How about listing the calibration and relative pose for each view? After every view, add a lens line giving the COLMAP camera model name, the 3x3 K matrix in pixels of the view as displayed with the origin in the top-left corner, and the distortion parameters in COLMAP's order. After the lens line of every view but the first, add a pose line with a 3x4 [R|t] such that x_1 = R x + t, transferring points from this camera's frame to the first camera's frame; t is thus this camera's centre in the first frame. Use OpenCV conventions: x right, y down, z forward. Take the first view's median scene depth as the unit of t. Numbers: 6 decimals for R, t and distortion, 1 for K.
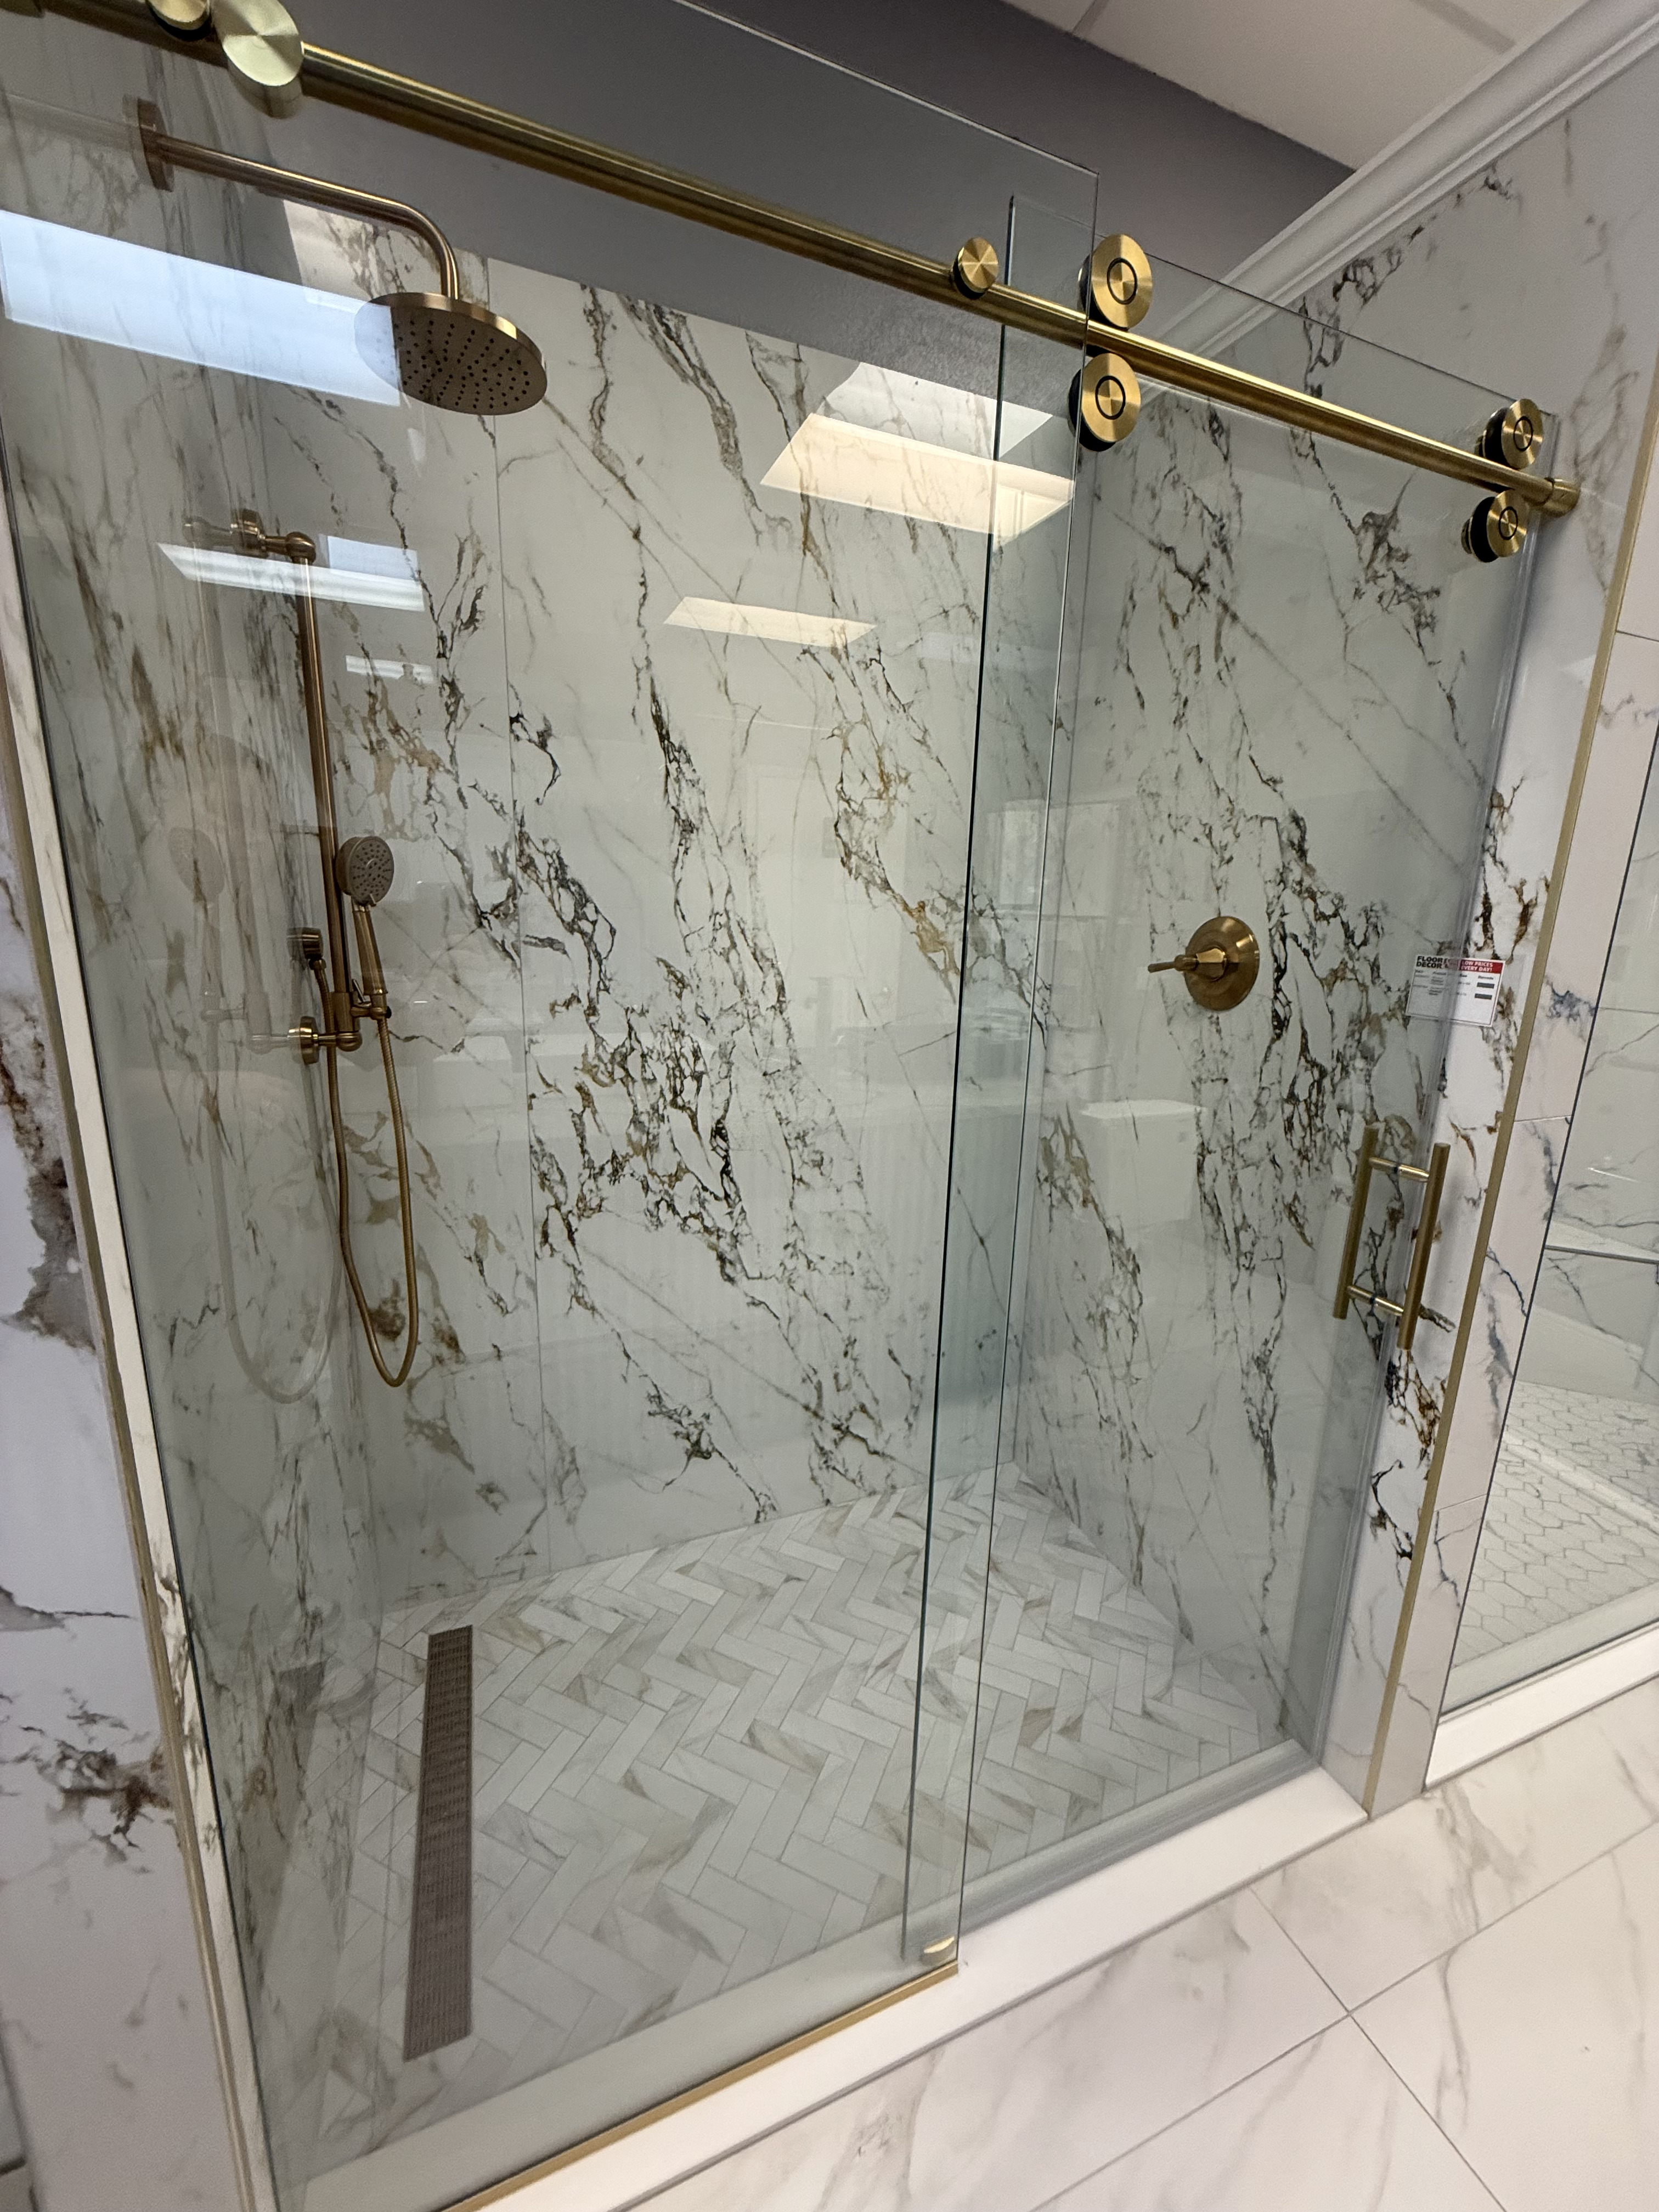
lens RADIAL K [[886.6, 0, 830.2], [0, 886.6, 1105.9], [0, 0, 1]] dist [0.000298, 0.000010]
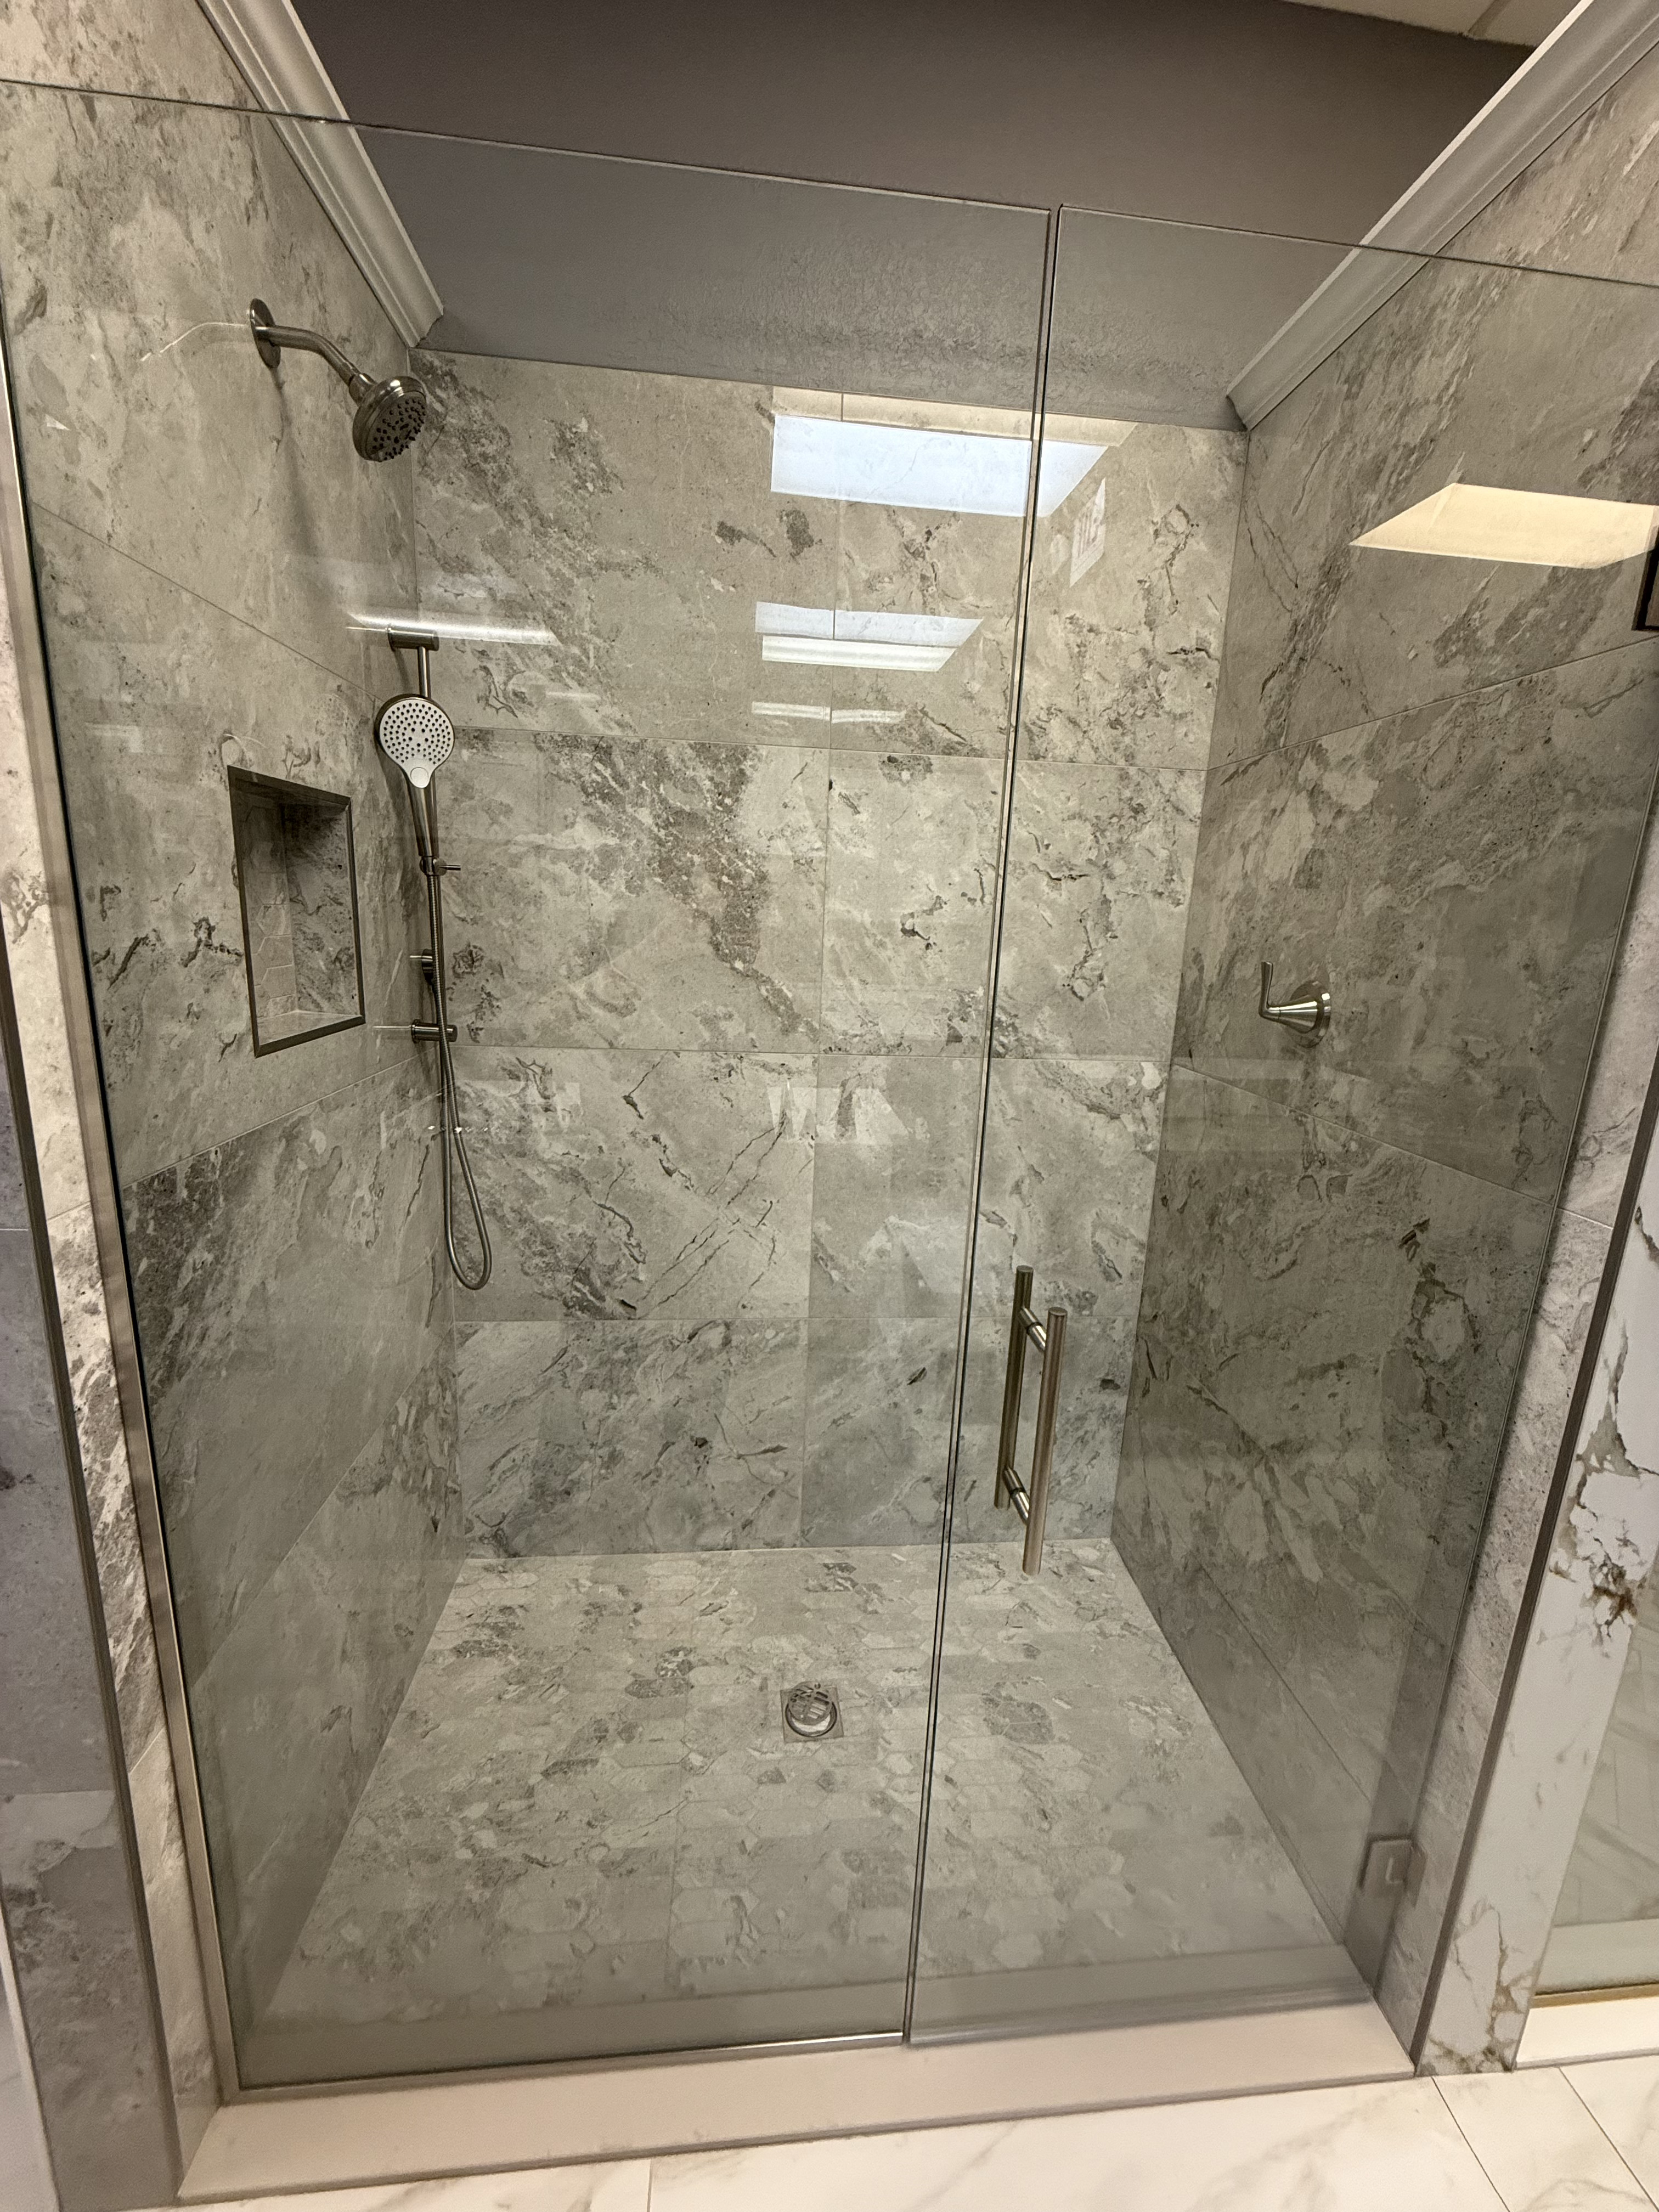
lens RADIAL K [[886.6, 0, 832.2], [0, 886.6, 1104.0], [0, 0, 1]] dist [0.000298, 0.000010]
pose [[0.958114, 0.075954, -0.276133, -1.738201], [-0.080418, 0.996749, -0.004862, 0.060561], [0.274866, 0.026864, 0.961107, -0.829959]]
